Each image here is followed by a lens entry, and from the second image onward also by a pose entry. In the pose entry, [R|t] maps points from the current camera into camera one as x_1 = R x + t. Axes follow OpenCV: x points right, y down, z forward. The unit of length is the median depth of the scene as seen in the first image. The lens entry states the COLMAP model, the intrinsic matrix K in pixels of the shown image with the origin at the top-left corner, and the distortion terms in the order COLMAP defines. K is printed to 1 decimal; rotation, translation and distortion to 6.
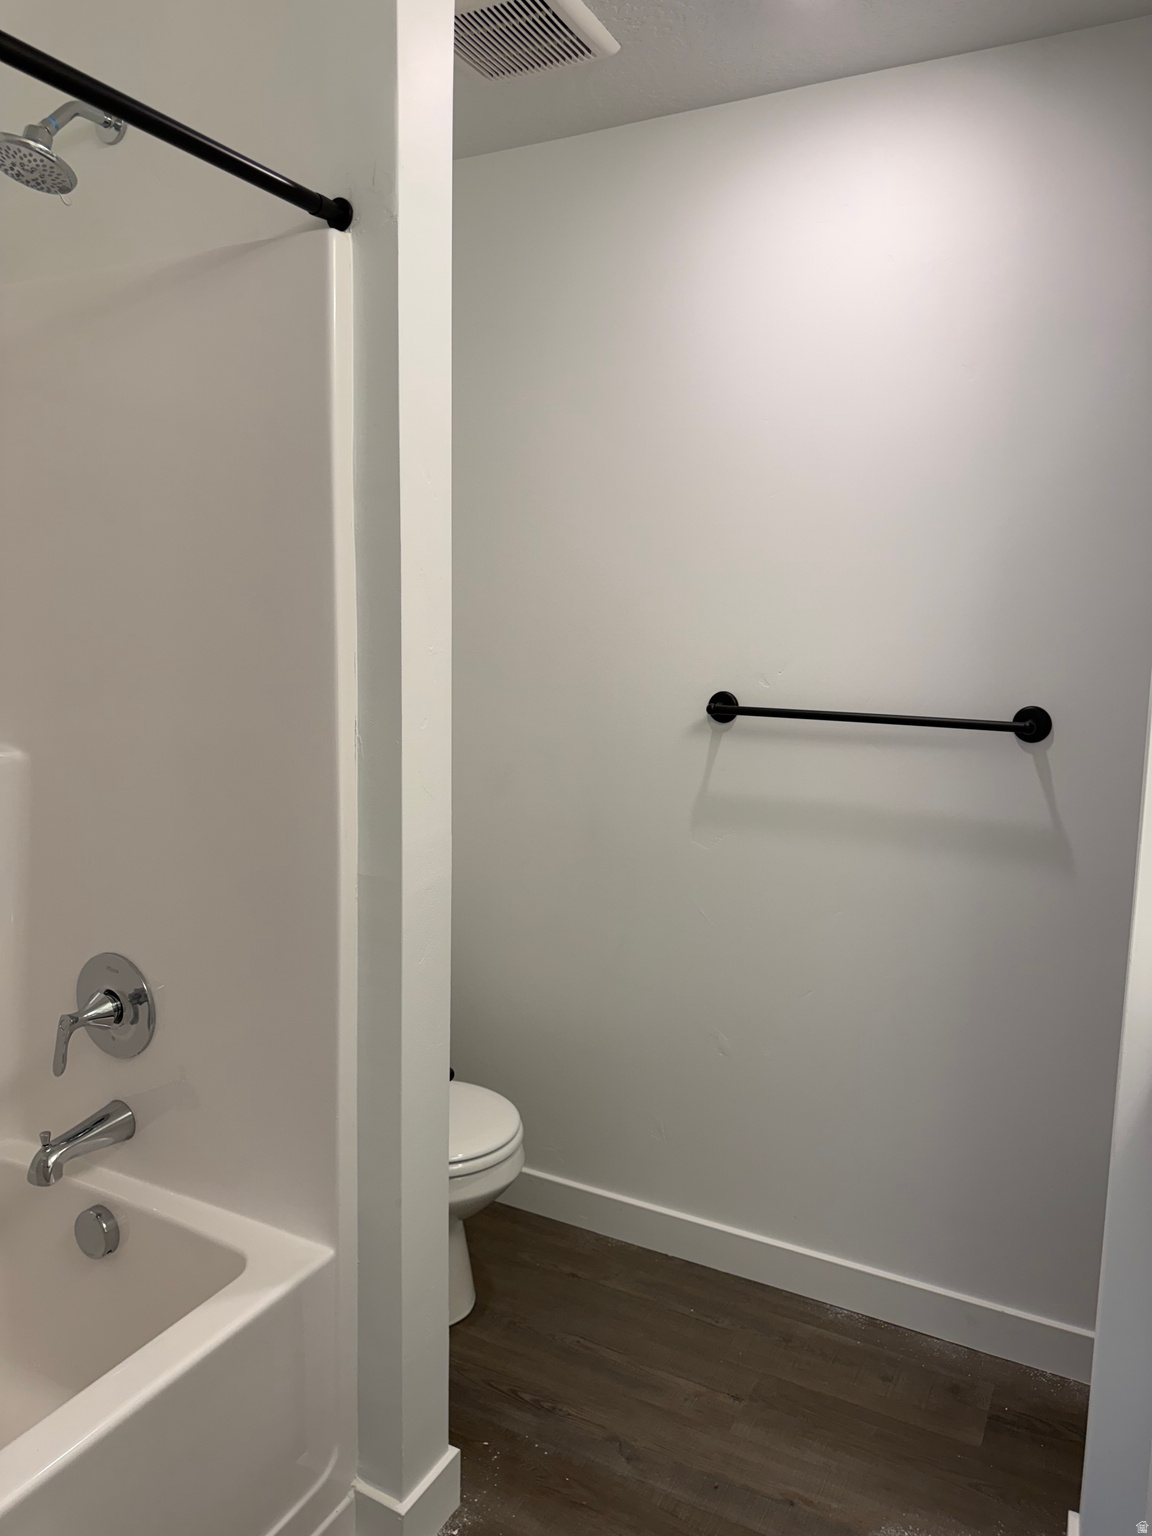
lens RADIAL K [[1077.1, 0, 576.0], [0, 1077.1, 768.0], [0, 0, 1]] dist [0.041417, -0.050116]
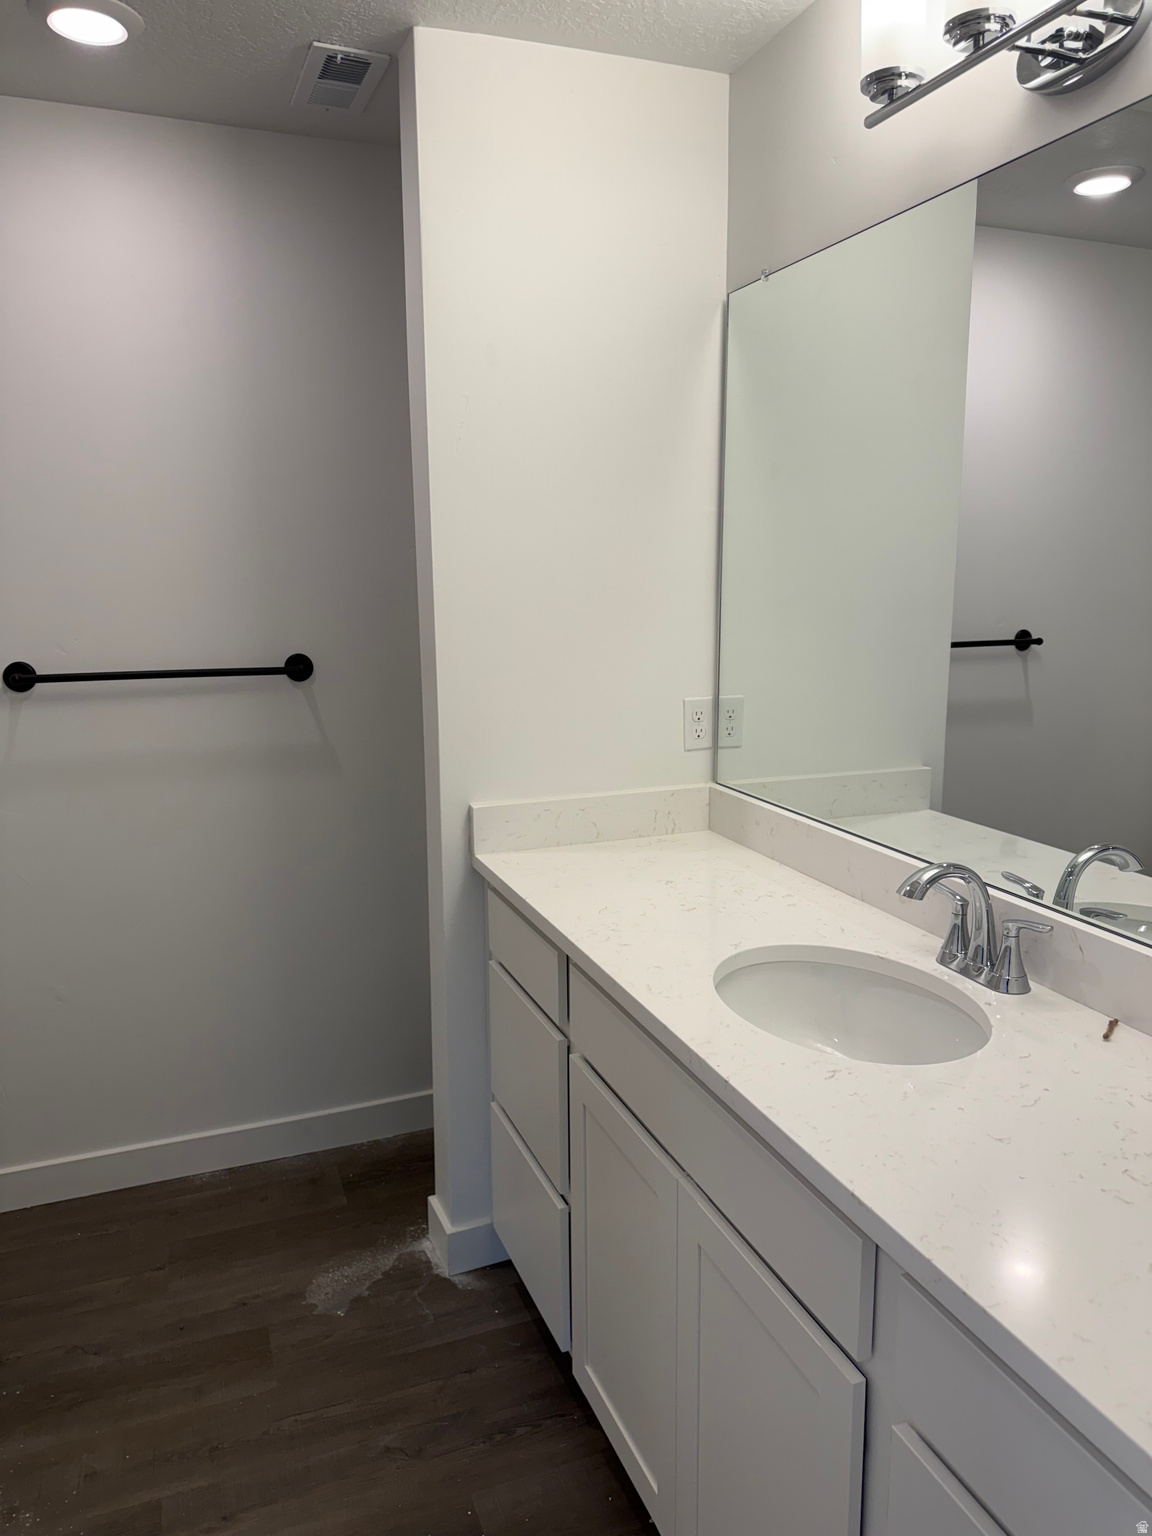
lens RADIAL K [[1077.1, 0, 576.0], [0, 1077.1, 768.0], [0, 0, 1]] dist [0.041417, -0.050116]
pose [[0.658519, -0.156693, 0.736071, -0.333735], [0.122422, 0.987360, 0.100663, -0.010148], [-0.742540, 0.023823, 0.669378, -0.120858]]
